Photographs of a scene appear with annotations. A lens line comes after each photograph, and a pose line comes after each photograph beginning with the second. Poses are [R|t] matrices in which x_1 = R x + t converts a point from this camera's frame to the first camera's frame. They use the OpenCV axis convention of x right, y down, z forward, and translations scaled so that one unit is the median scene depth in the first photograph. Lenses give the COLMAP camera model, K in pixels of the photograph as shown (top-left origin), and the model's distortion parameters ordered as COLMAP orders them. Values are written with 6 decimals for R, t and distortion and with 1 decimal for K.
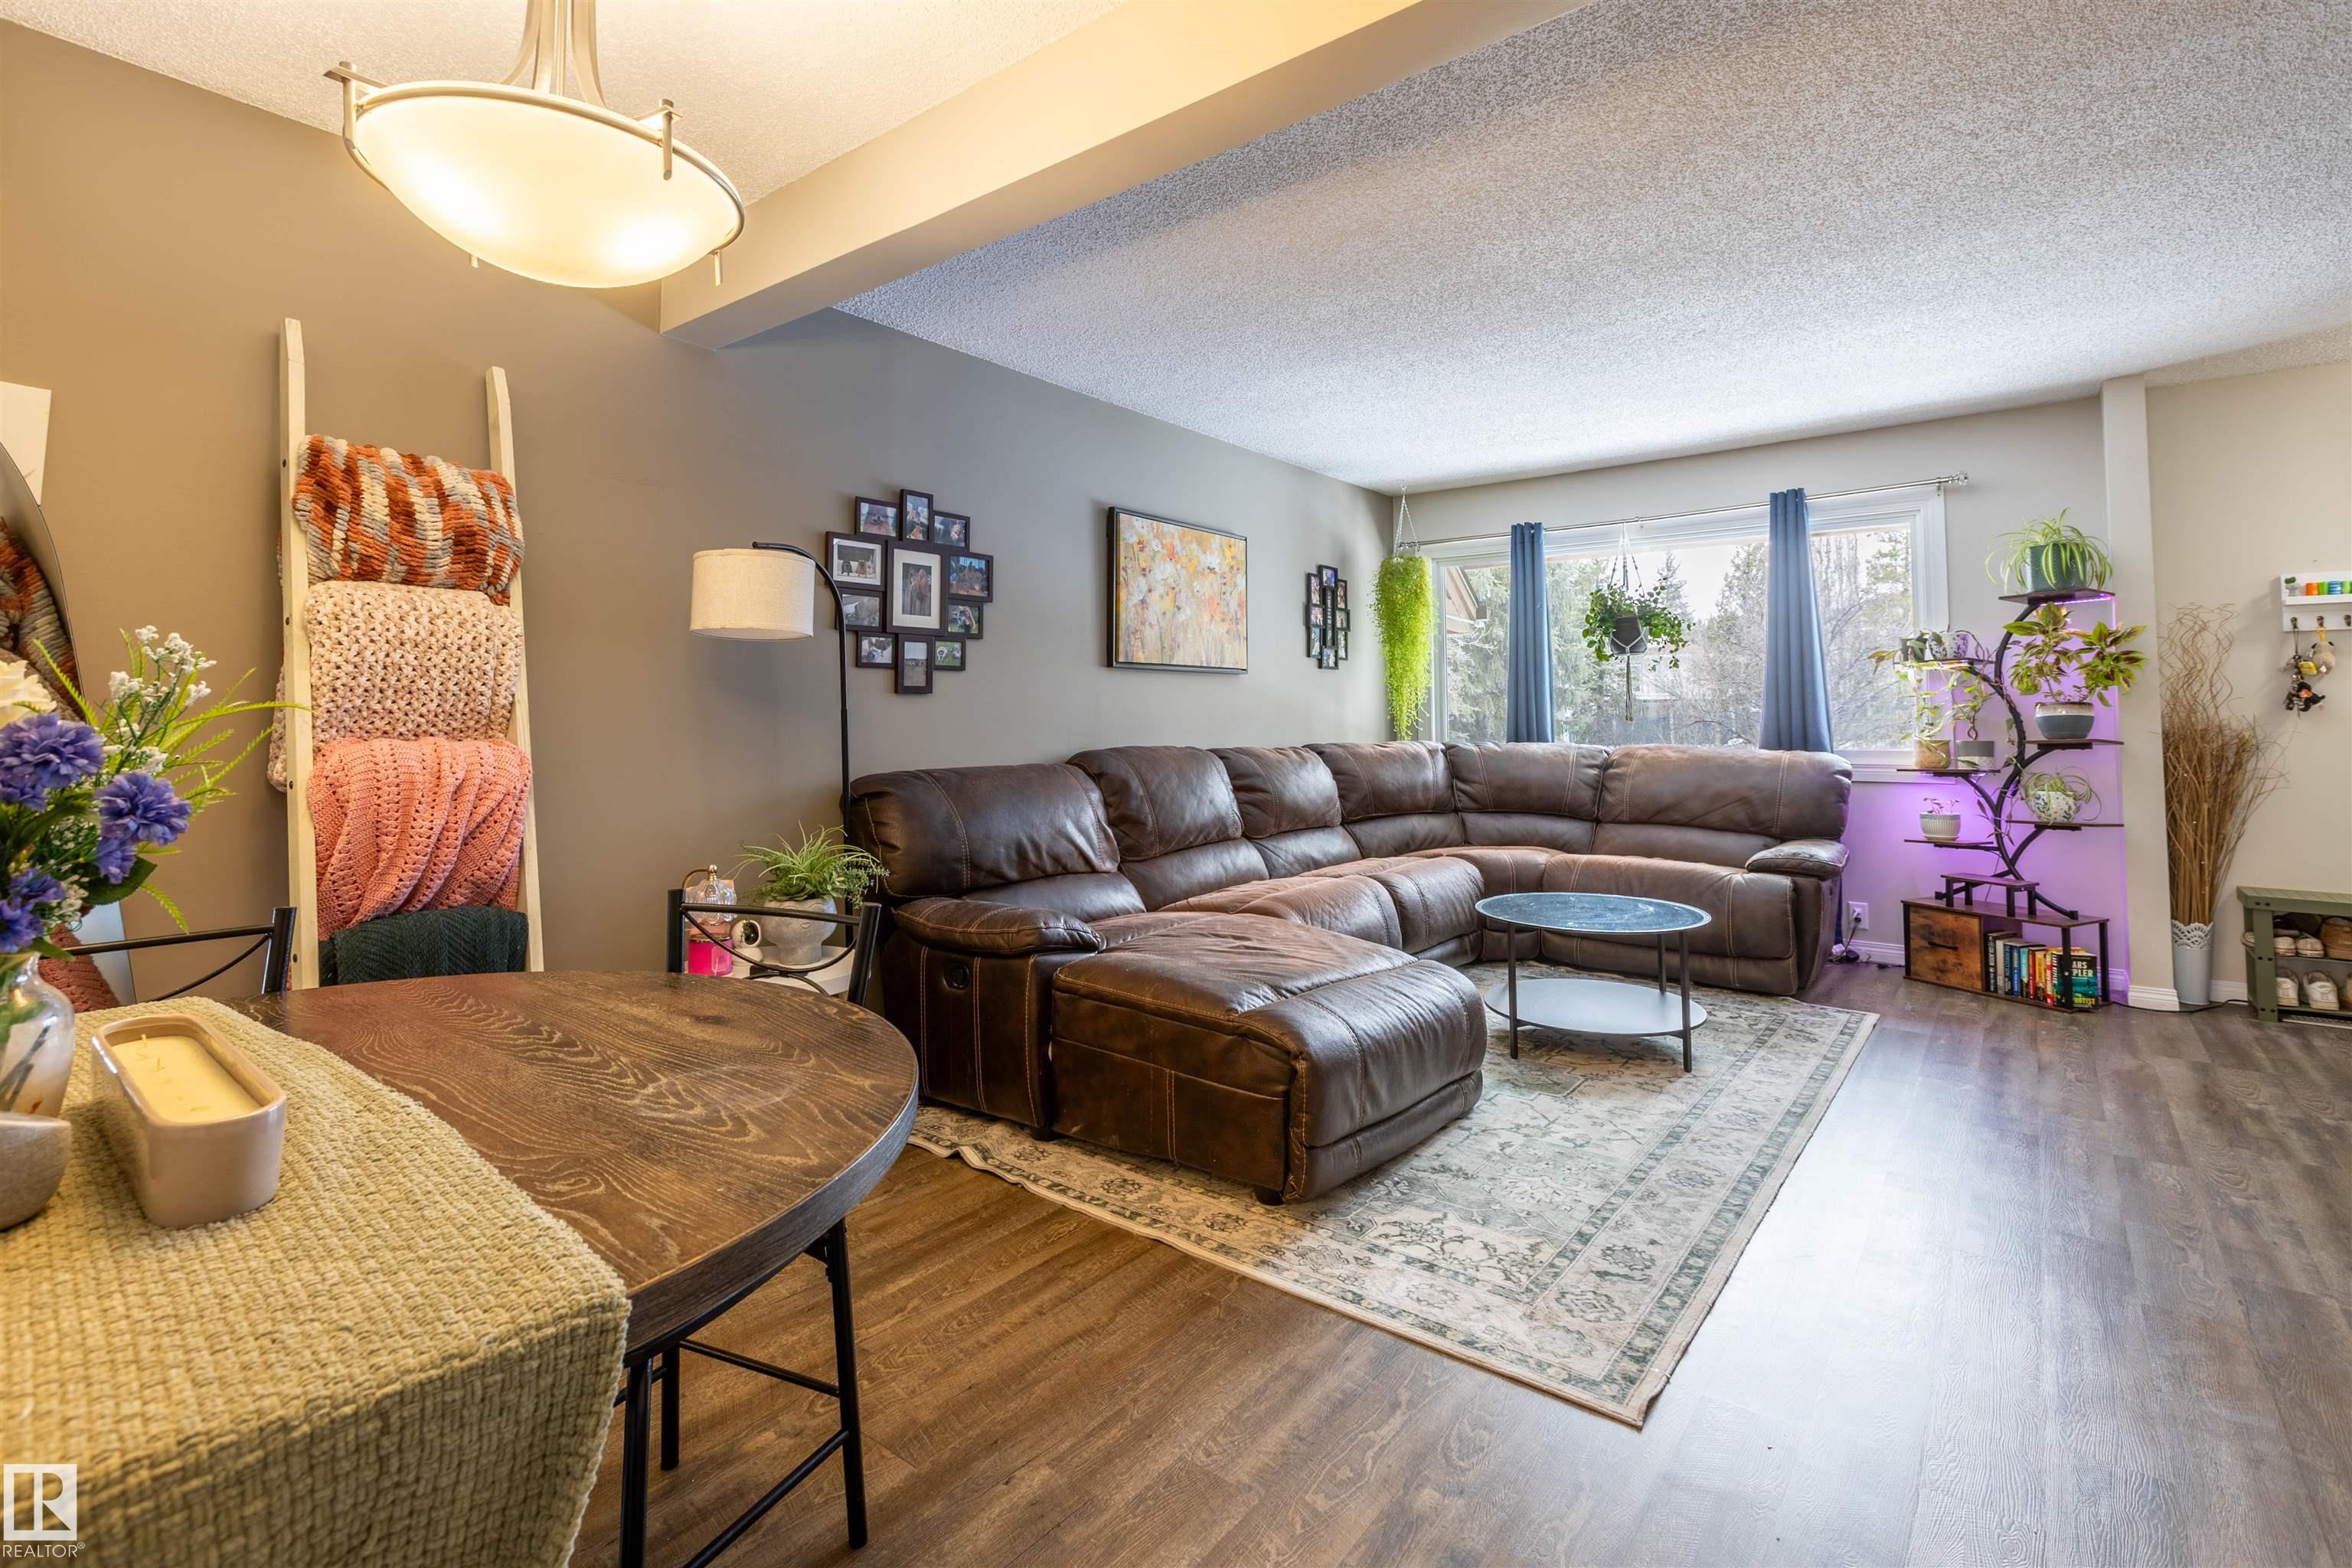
lens RADIAL K [[1086.6, 0, 1166.4], [0, 1086.6, 664.9], [0, 0, 1]] dist [-0.000280, -0.003482]
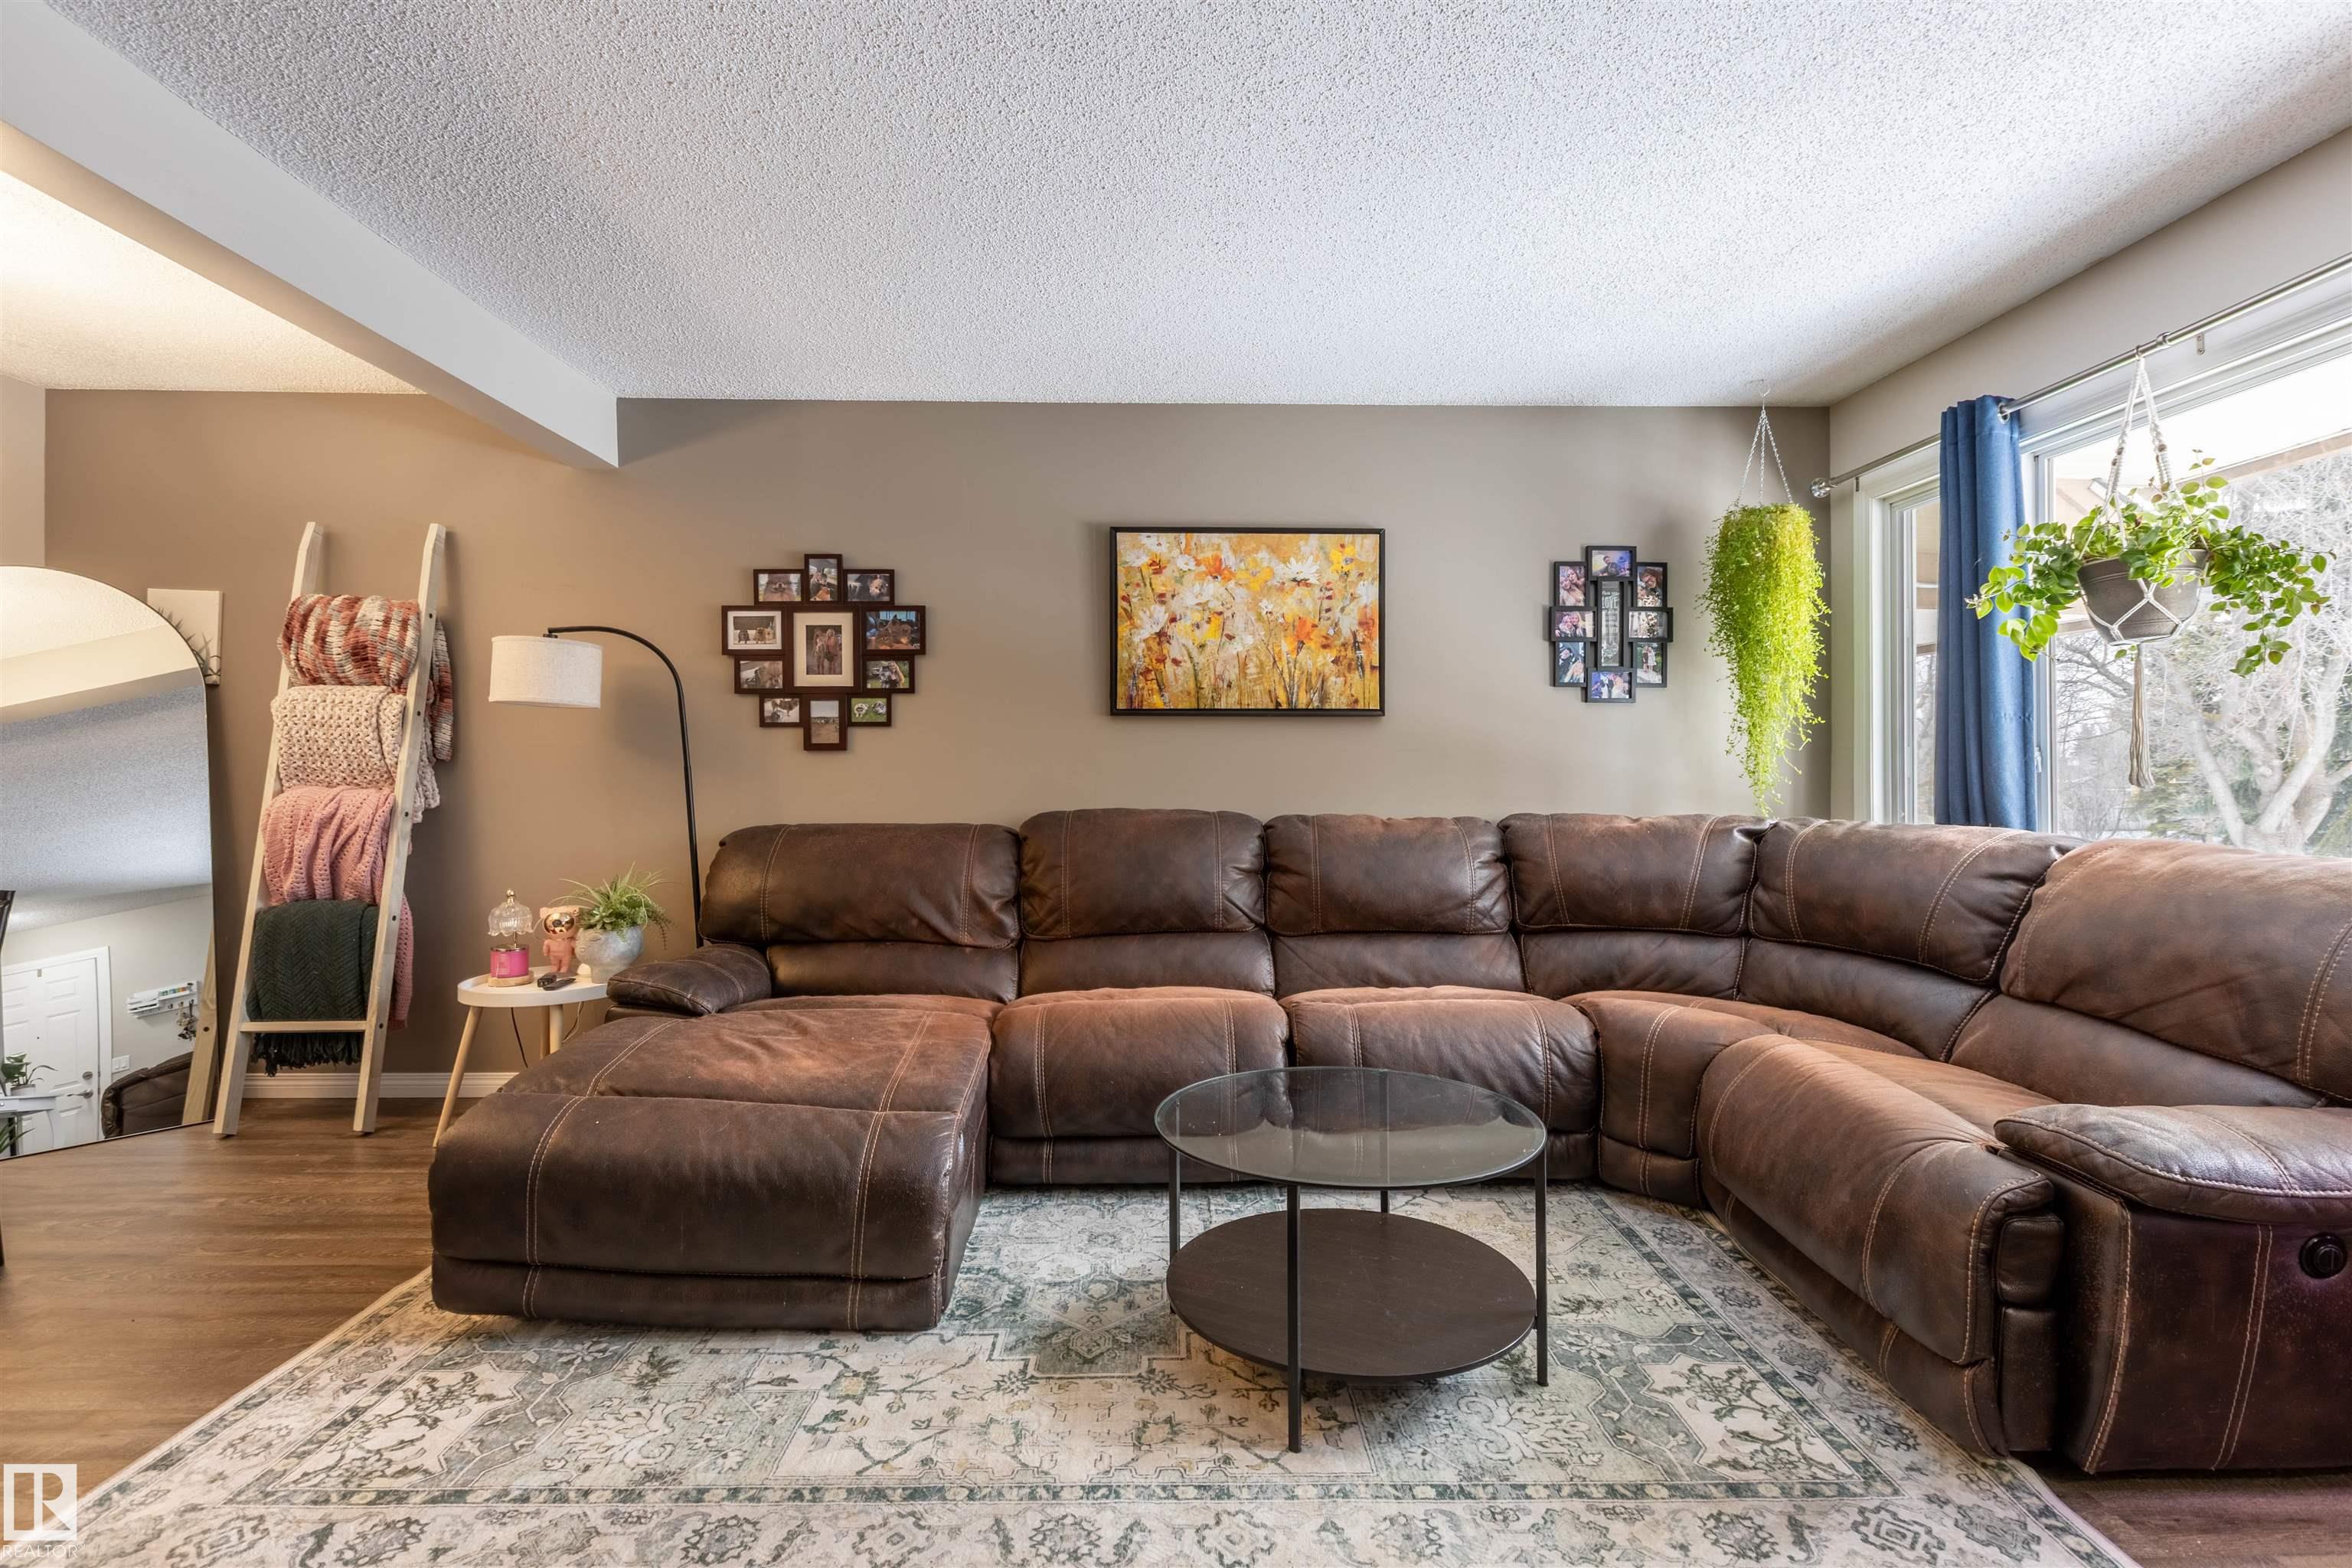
lens RADIAL K [[1086.6, 0, 1202.0], [0, 1086.6, 788.9], [0, 0, 1]] dist [-0.000280, -0.003482]
pose [[0.650394, 0.018422, -0.759374, 0.693958], [0.034566, 0.997952, 0.053815, 0.017205], [0.758810, -0.061249, 0.648425, 0.520375]]
